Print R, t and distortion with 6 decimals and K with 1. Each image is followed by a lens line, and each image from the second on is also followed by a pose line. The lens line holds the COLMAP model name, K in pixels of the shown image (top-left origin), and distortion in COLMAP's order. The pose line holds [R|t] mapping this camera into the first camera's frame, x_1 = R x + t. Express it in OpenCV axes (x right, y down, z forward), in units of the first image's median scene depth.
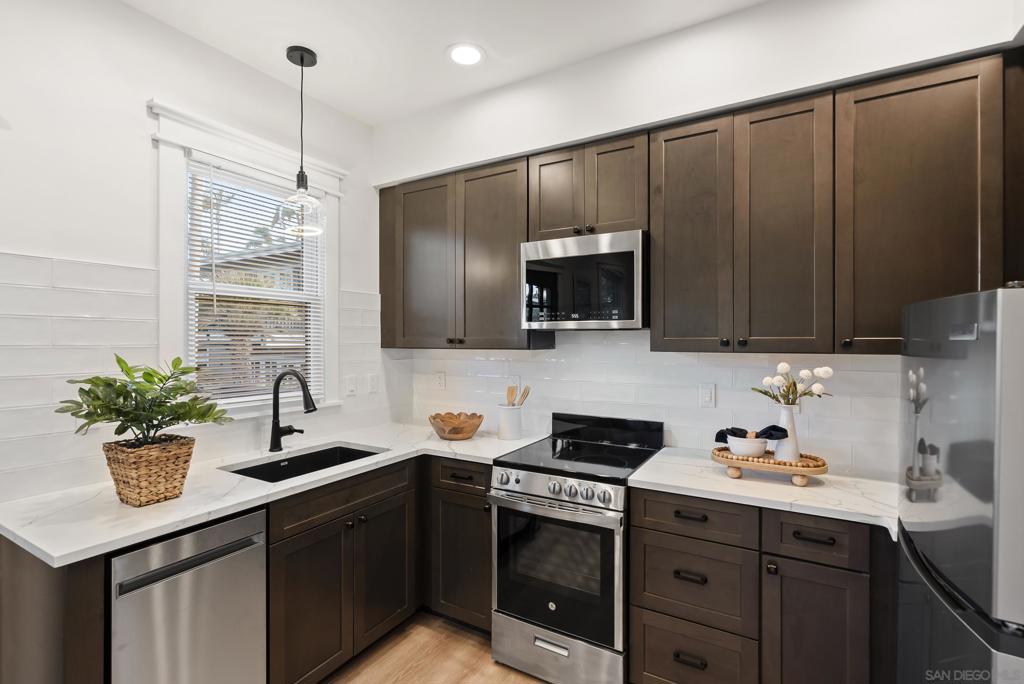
lens RADIAL K [[471.8, 0, 512.0], [0, 471.8, 342.0], [0, 0, 1]] dist [-0.002154, 0.000005]
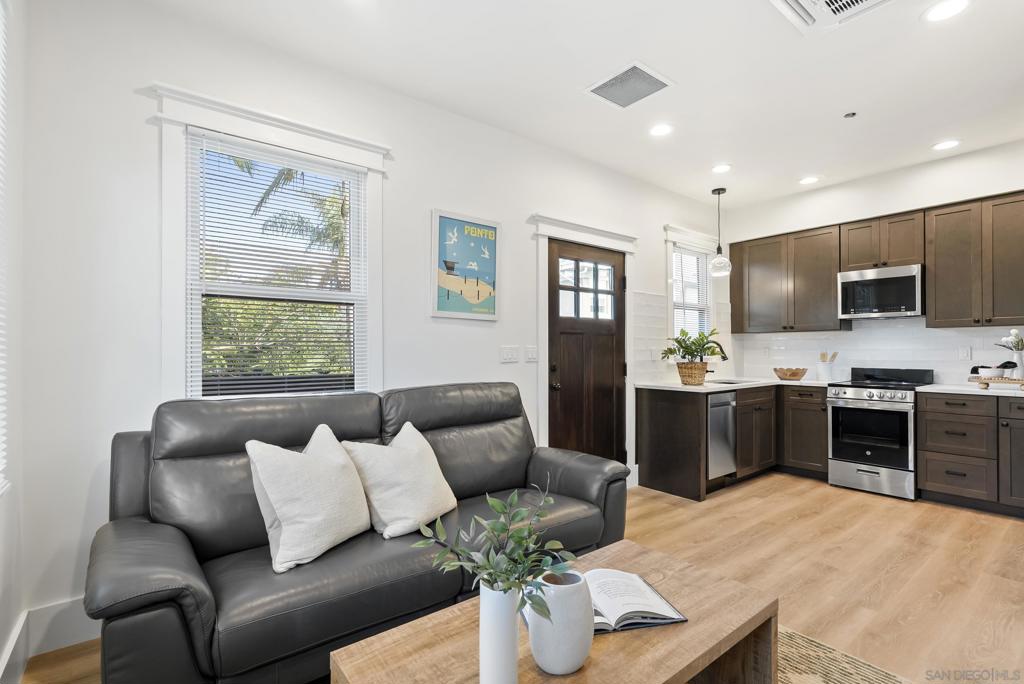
lens RADIAL K [[470.4, 0, 518.1], [0, 470.4, 349.8], [0, 0, 1]] dist [-0.001021, 0.000758]
pose [[0.934151, -0.002471, -0.356870, -0.566563], [0.000488, 0.999984, -0.005646, 0.119719], [0.356878, 0.005100, 0.934137, -1.352217]]
